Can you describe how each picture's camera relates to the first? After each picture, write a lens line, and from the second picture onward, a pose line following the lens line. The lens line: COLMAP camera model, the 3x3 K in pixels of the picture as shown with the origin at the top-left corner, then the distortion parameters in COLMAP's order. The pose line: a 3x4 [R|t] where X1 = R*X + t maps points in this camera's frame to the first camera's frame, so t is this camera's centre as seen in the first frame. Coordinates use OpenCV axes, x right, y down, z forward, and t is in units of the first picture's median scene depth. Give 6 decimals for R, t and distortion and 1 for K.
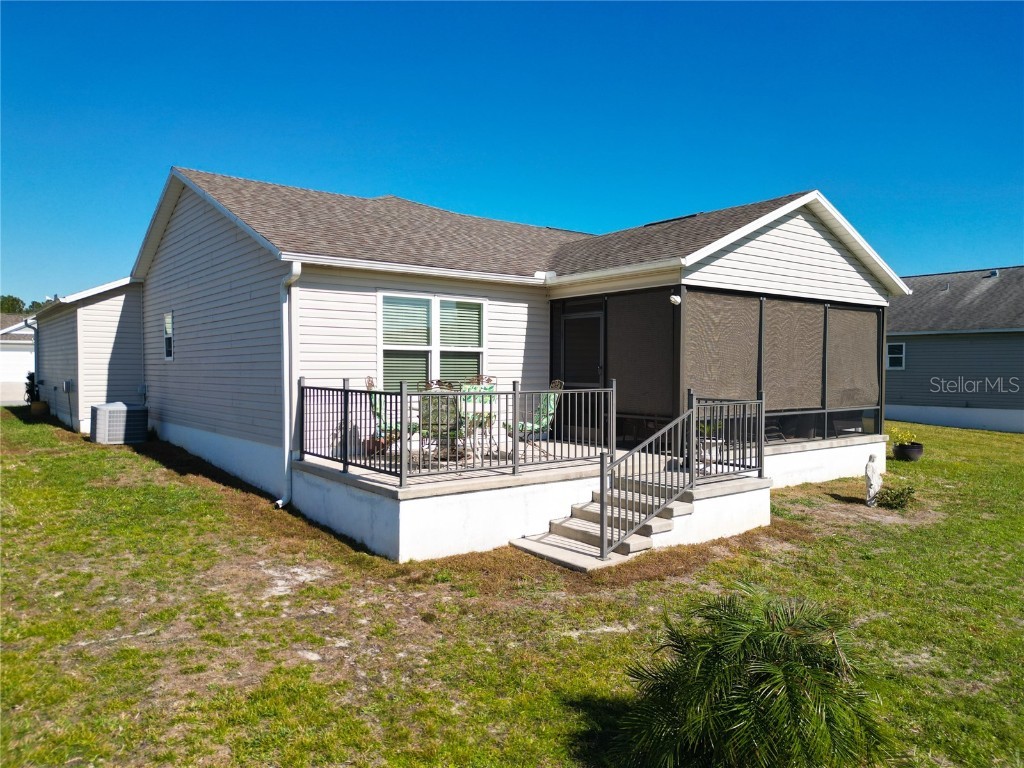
lens RADIAL K [[788.3, 0, 512.0], [0, 788.3, 384.0], [0, 0, 1]] dist [0.055351, -0.083685]
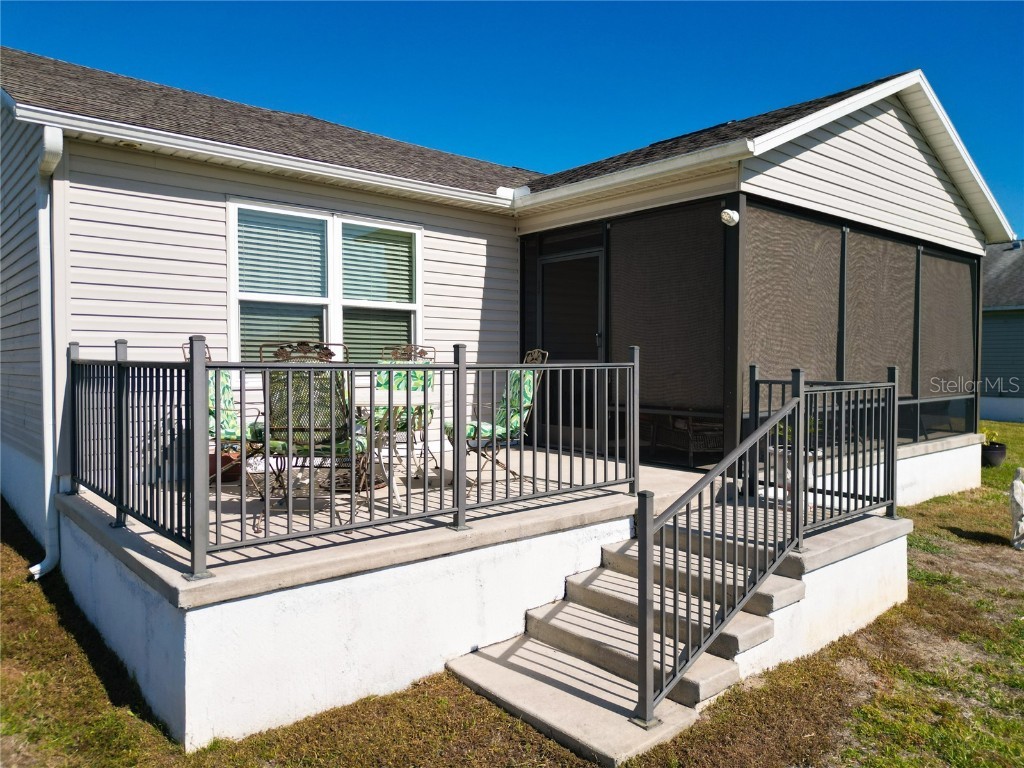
lens RADIAL K [[744.6, 0, 507.6], [0, 744.6, 383.8], [0, 0, 1]] dist [0.040938, -0.075452]
pose [[0.999180, -0.003710, 0.040316, 0.014325], [0.003435, 0.999970, 0.006894, 0.016222], [-0.040341, -0.006750, 0.999163, 0.446818]]
